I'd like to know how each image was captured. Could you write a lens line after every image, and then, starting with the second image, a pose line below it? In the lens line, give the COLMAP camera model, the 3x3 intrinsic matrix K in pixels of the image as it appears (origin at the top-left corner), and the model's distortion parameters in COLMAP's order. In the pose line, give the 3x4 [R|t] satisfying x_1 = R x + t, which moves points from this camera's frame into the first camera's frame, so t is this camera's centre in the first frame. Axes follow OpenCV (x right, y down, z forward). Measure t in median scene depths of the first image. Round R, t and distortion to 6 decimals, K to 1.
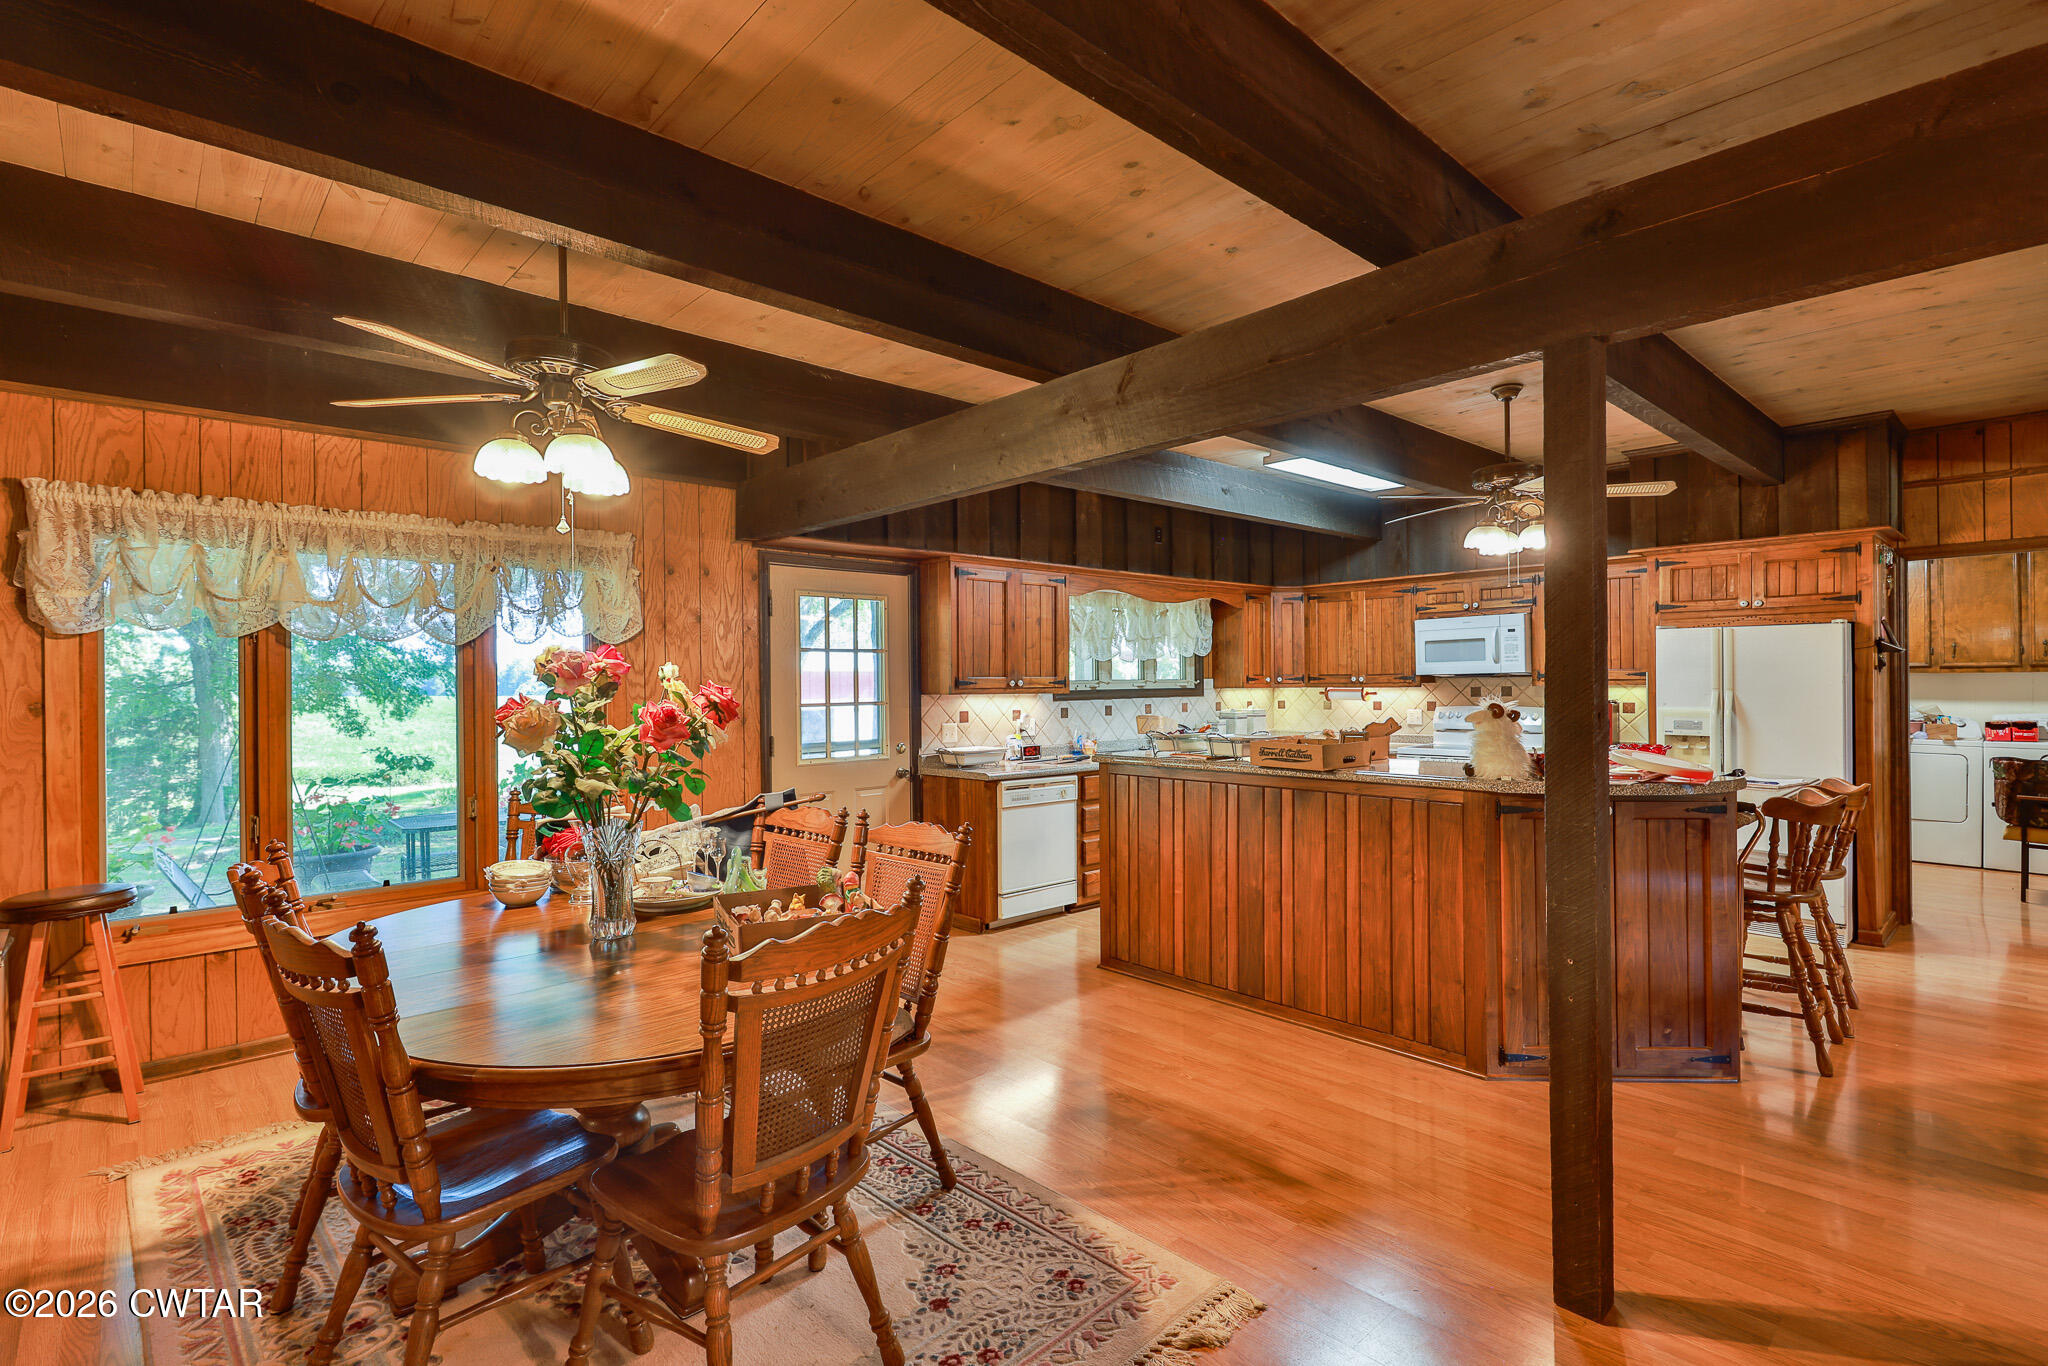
lens RADIAL K [[968.2, 0, 1040.0], [0, 968.2, 673.6], [0, 0, 1]] dist [0.025675, -0.012093]
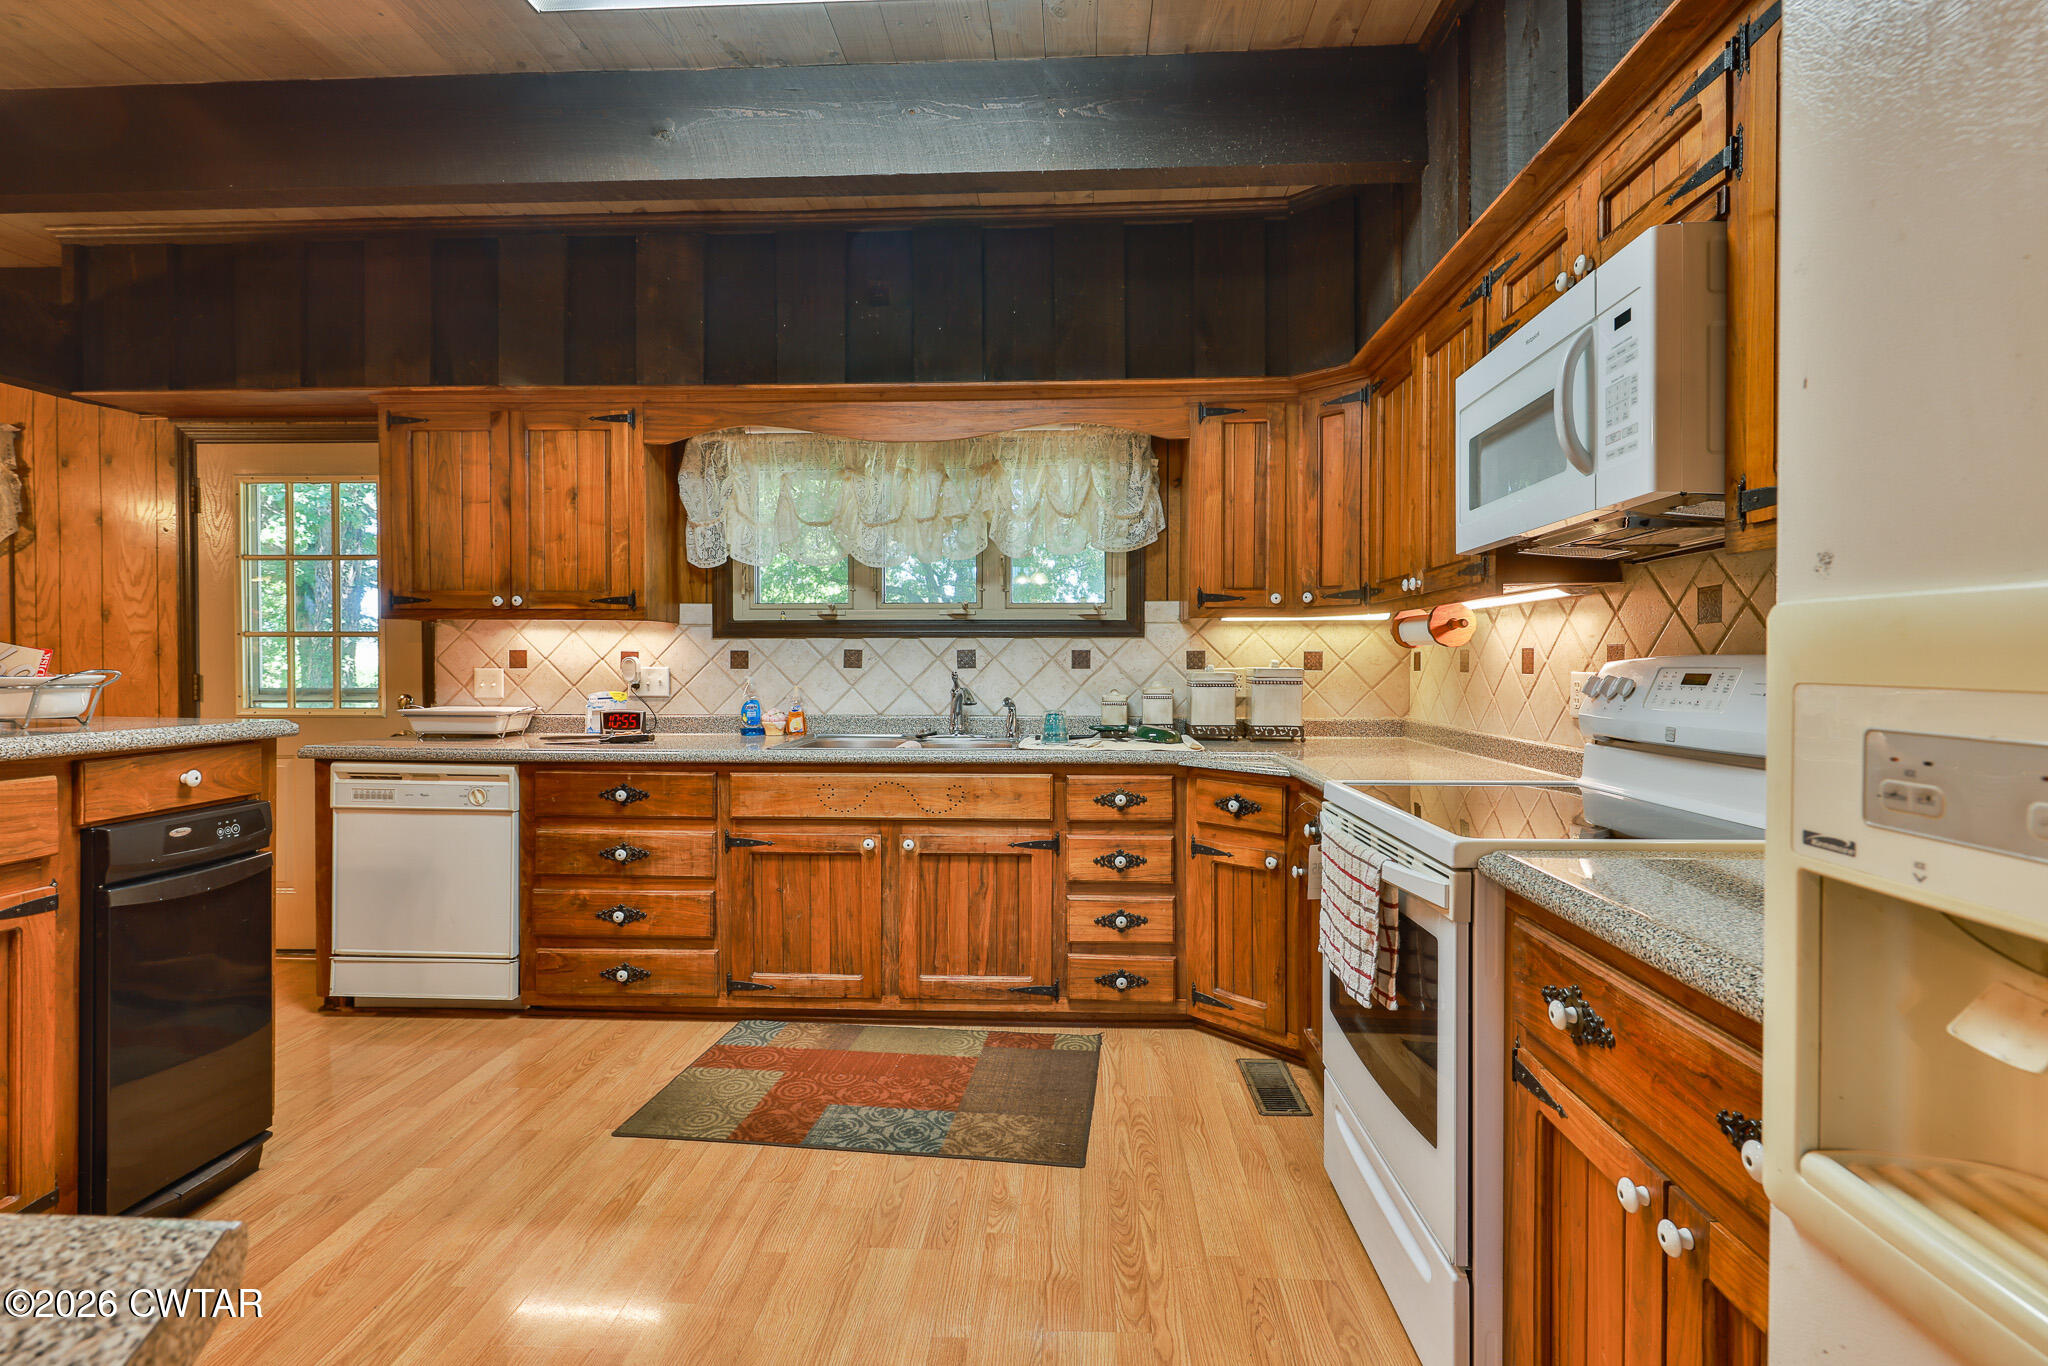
lens RADIAL K [[968.2, 0, 1040.0], [0, 968.2, 673.6], [0, 0, 1]] dist [0.025675, -0.012093]
pose [[0.676614, 0.018621, -0.736102, 0.623289], [-0.002805, 0.999738, 0.022713, 0.039473], [0.736332, -0.013303, 0.676489, 0.835124]]
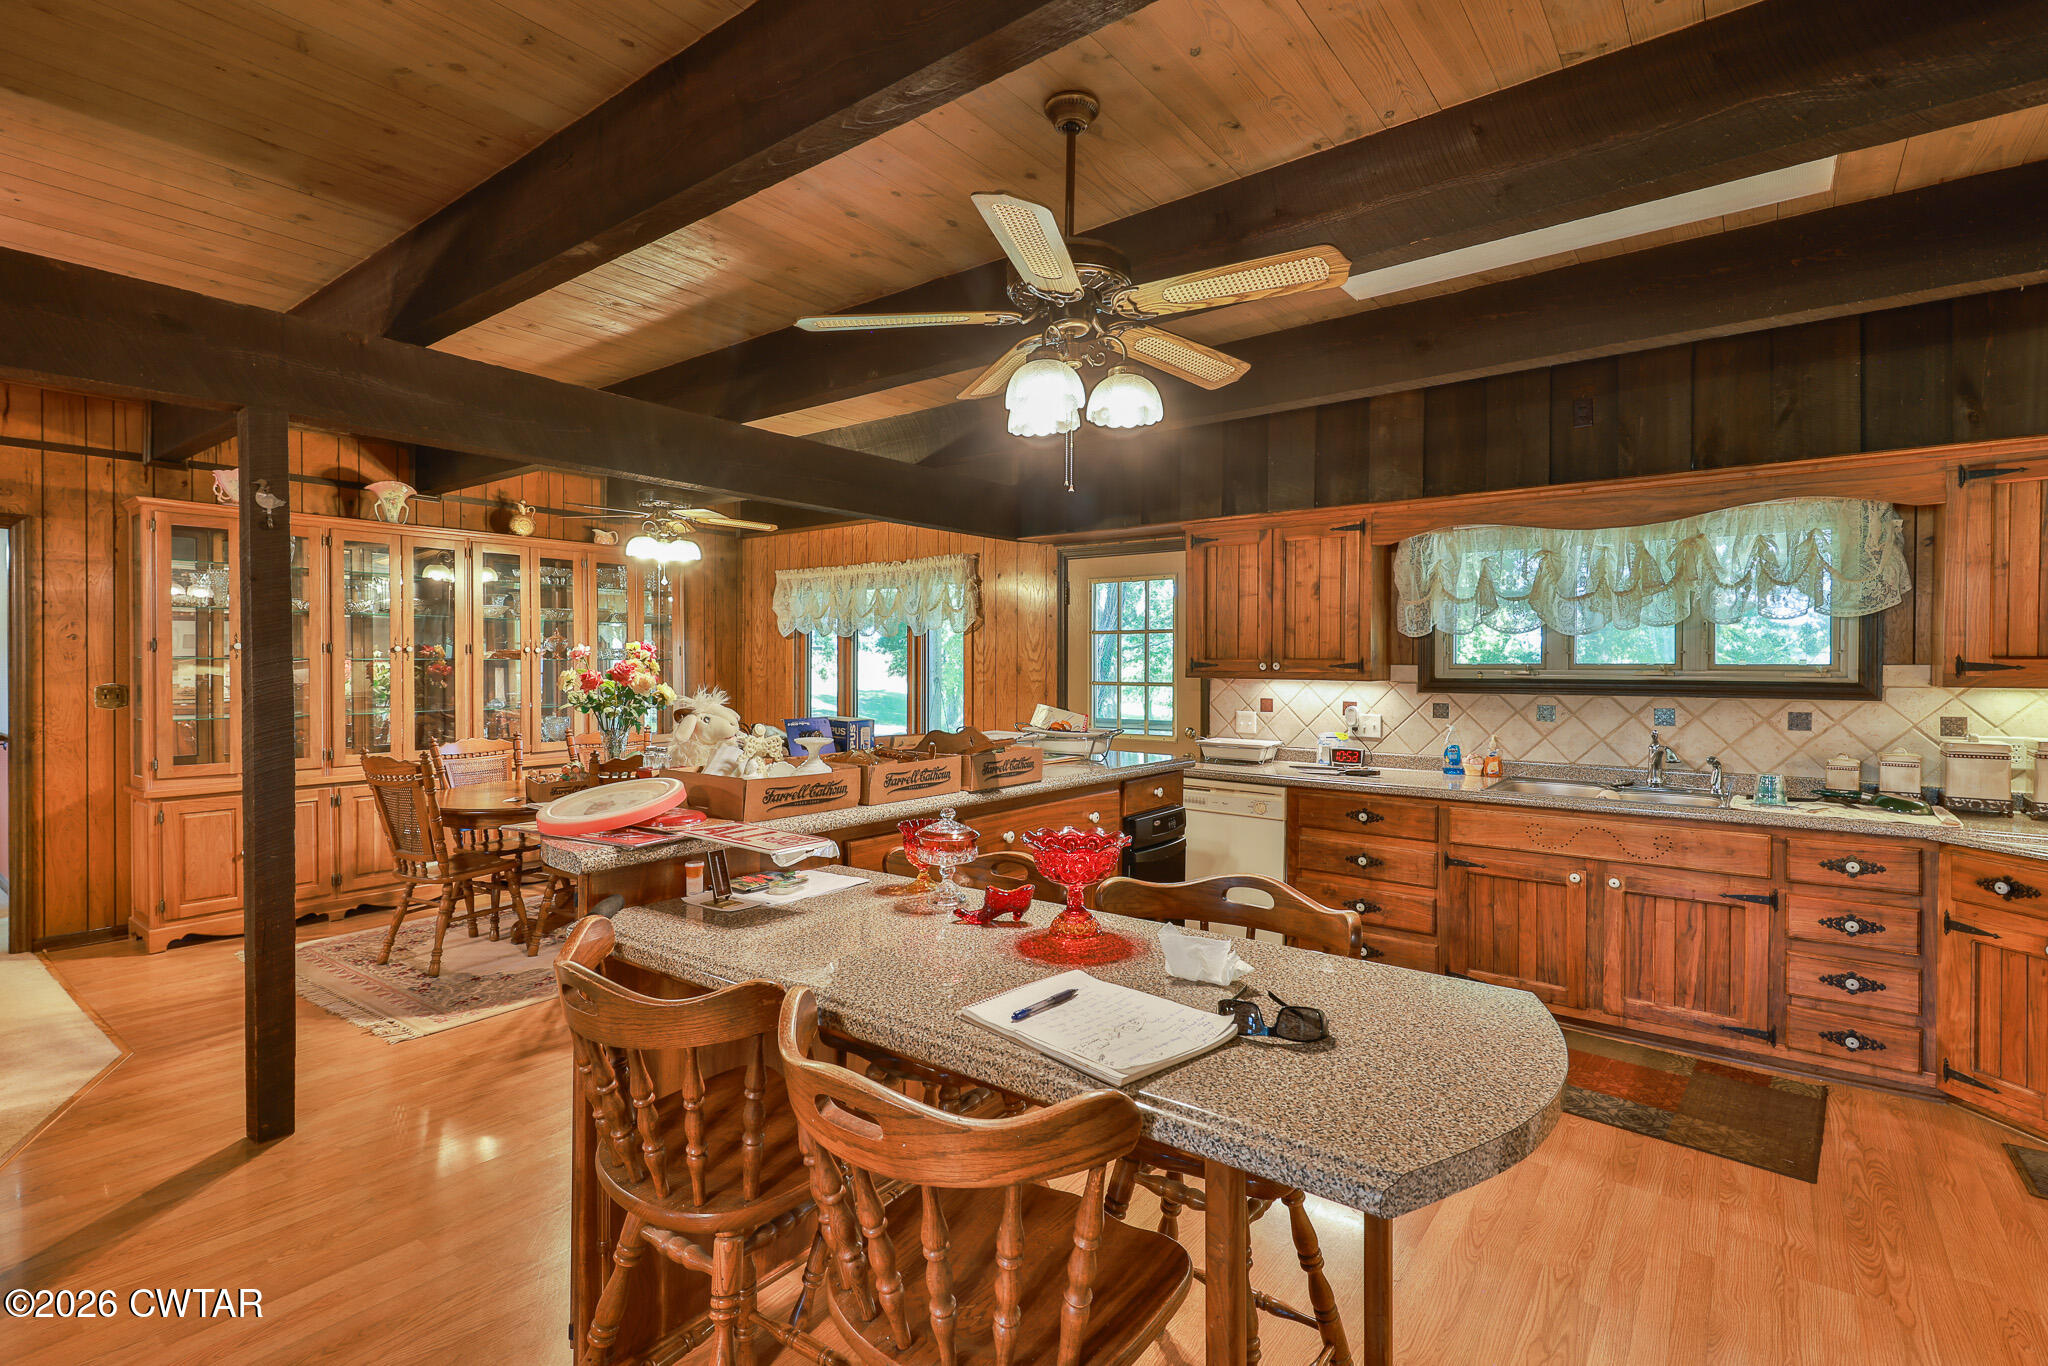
lens RADIAL K [[968.2, 0, 1040.0], [0, 968.2, 673.6], [0, 0, 1]] dist [0.025675, -0.012093]
pose [[0.146576, 0.019207, -0.989013, 0.743049], [0.000450, 0.999810, 0.019483, 0.000470], [0.989199, -0.003301, 0.146540, 0.690128]]
